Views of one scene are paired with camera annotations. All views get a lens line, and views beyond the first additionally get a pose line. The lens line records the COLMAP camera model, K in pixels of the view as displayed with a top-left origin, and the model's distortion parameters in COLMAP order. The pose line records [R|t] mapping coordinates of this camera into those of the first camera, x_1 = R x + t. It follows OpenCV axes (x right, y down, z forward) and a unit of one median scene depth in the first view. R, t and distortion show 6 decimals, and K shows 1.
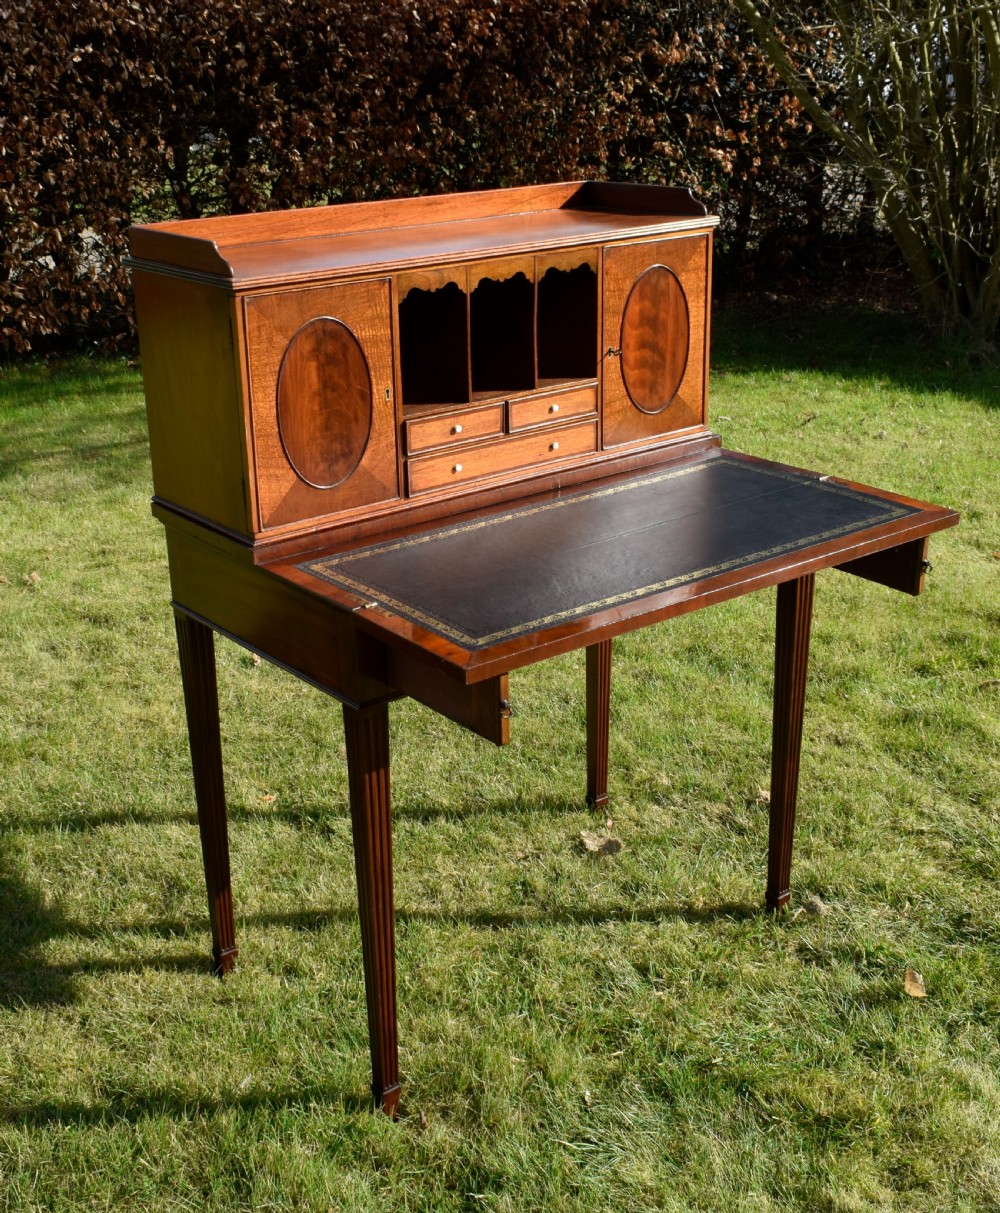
lens RADIAL K [[1487.1, 0, 459.4], [0, 1487.1, 605.8], [0, 0, 1]] dist [-0.023026, 0.000000]
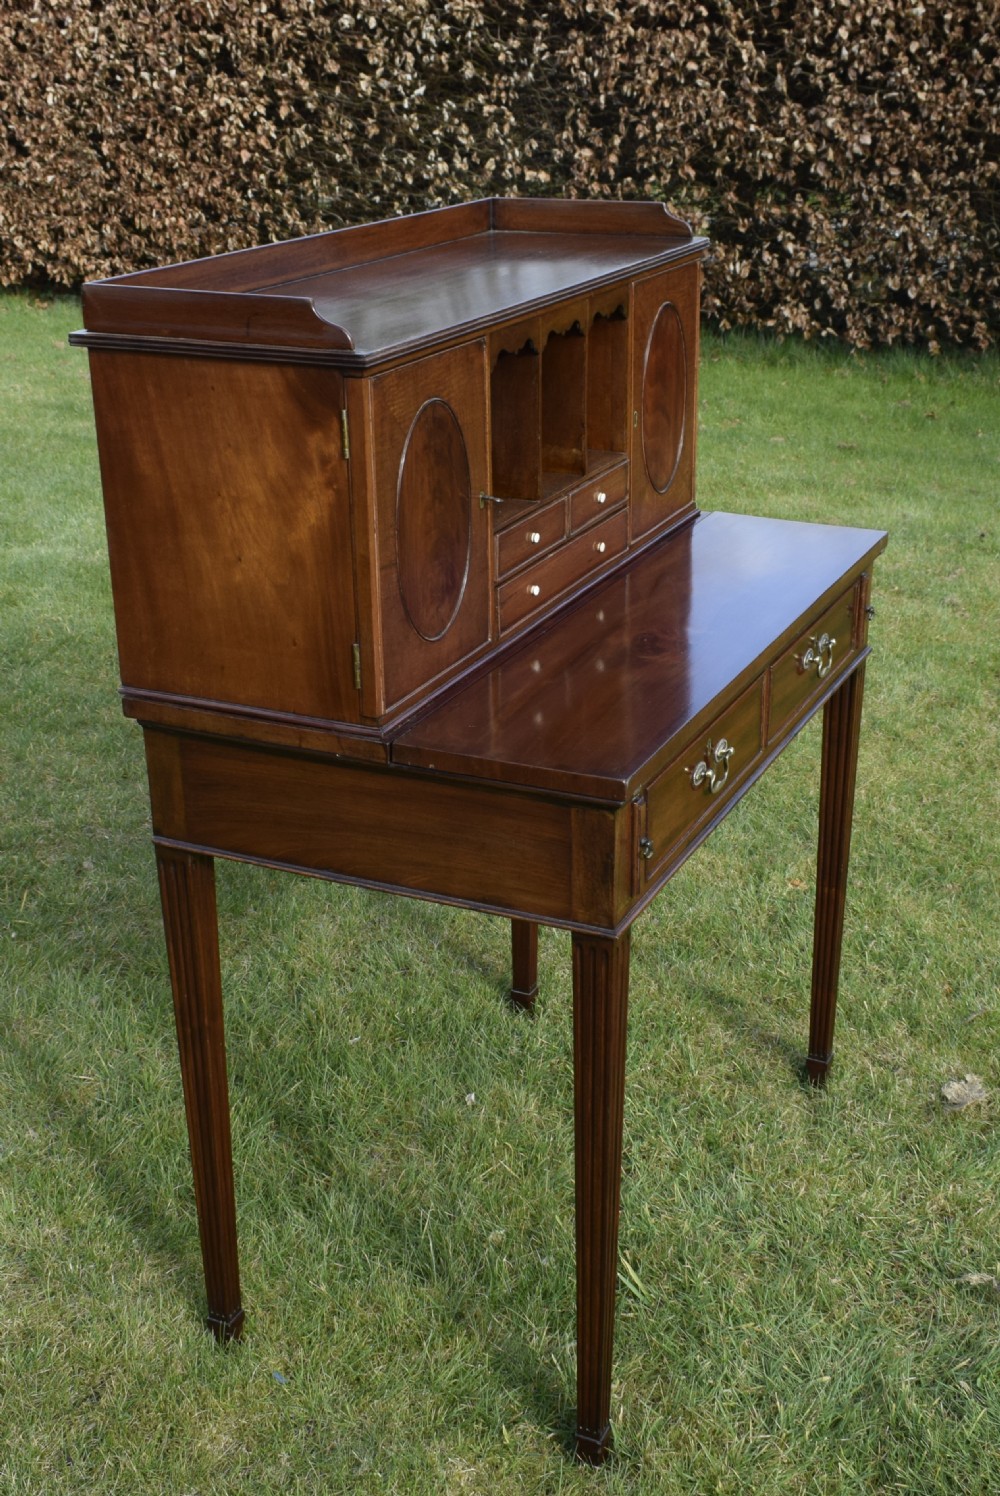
lens RADIAL K [[1799.3, 0, 522.7], [0, 1799.3, 744.0], [0, 0, 1]] dist [-0.022361, 0.000000]
pose [[0.503267, 0.345115, -0.792224, 0.714031], [-0.310424, 0.927793, 0.206973, -0.135836], [0.806449, 0.141763, 0.574059, 0.316220]]
